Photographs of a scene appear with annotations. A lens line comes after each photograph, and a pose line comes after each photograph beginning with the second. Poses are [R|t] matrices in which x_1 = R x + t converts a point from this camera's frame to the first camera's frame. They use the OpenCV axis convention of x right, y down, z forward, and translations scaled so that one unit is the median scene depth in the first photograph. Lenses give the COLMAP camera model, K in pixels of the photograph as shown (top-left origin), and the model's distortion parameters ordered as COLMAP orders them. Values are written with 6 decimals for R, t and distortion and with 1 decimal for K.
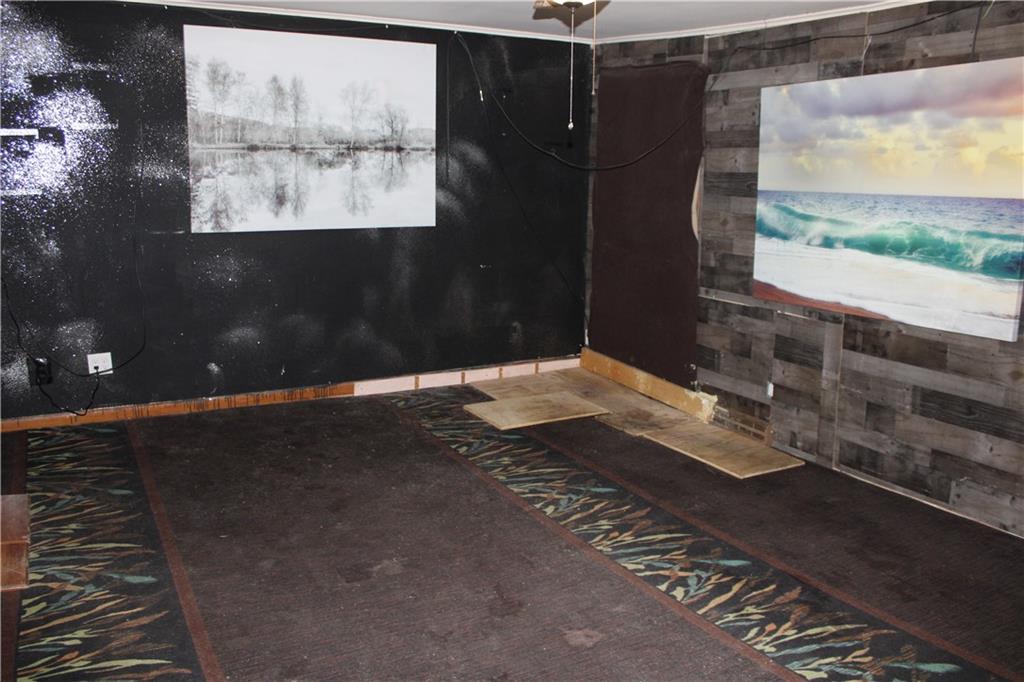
lens RADIAL K [[853.3, 0, 505.5], [0, 853.3, 339.3], [0, 0, 1]] dist [-0.156531, 0.127419]
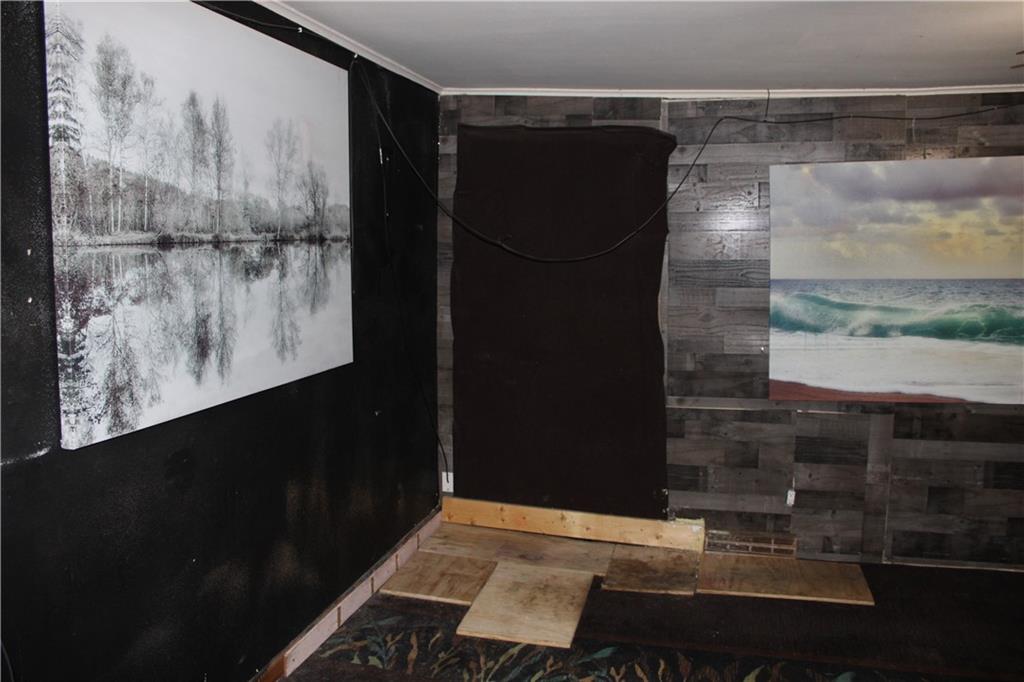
lens RADIAL K [[853.3, 0, 506.7], [0, 853.3, 341.2], [0, 0, 1]] dist [-0.156531, 0.127419]
pose [[0.693188, -0.102622, 0.713414, -0.519122], [0.158926, 0.987213, -0.012413, -0.143072], [-0.703018, 0.121985, 0.700633, 0.567351]]
